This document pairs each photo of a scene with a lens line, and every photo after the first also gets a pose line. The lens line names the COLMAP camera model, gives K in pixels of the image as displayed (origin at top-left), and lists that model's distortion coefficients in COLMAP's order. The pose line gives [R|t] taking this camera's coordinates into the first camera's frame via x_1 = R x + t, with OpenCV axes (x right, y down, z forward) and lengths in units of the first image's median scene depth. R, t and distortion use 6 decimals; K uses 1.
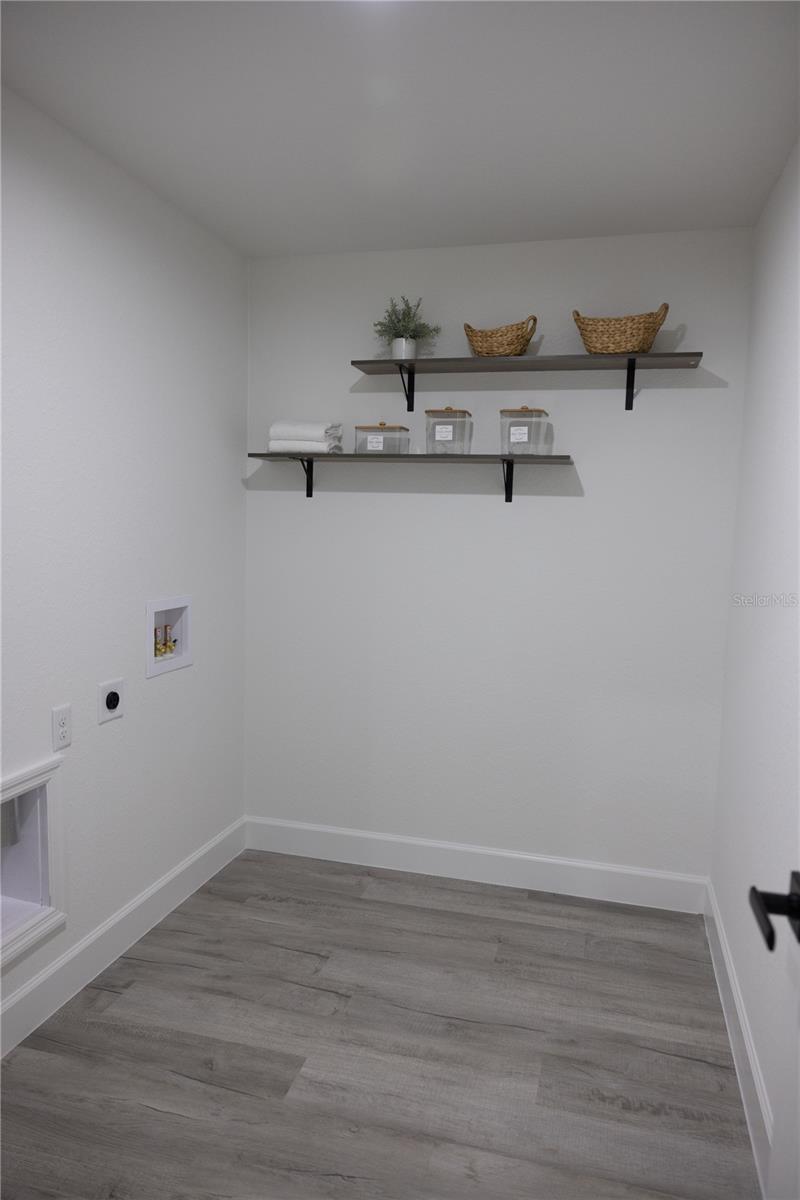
lens RADIAL K [[796.3, 0, 401.0], [0, 796.3, 599.9], [0, 0, 1]] dist [-0.002957, 0.005933]
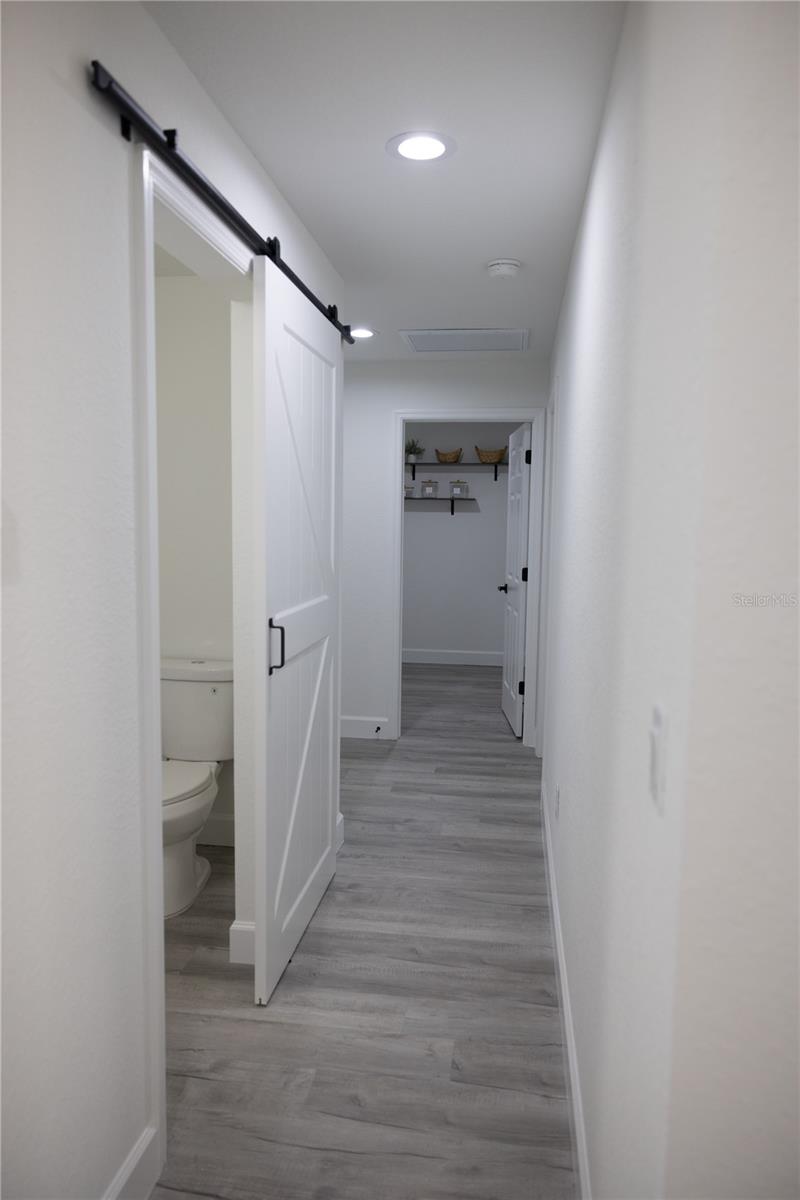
lens RADIAL K [[796.3, 0, 401.0], [0, 796.3, 599.9], [0, 0, 1]] dist [-0.002957, 0.005933]
pose [[0.993495, -0.022992, 0.111527, -0.345501], [0.024792, 0.999583, -0.014780, 0.198311], [-0.111140, 0.017448, 0.993652, -1.645514]]
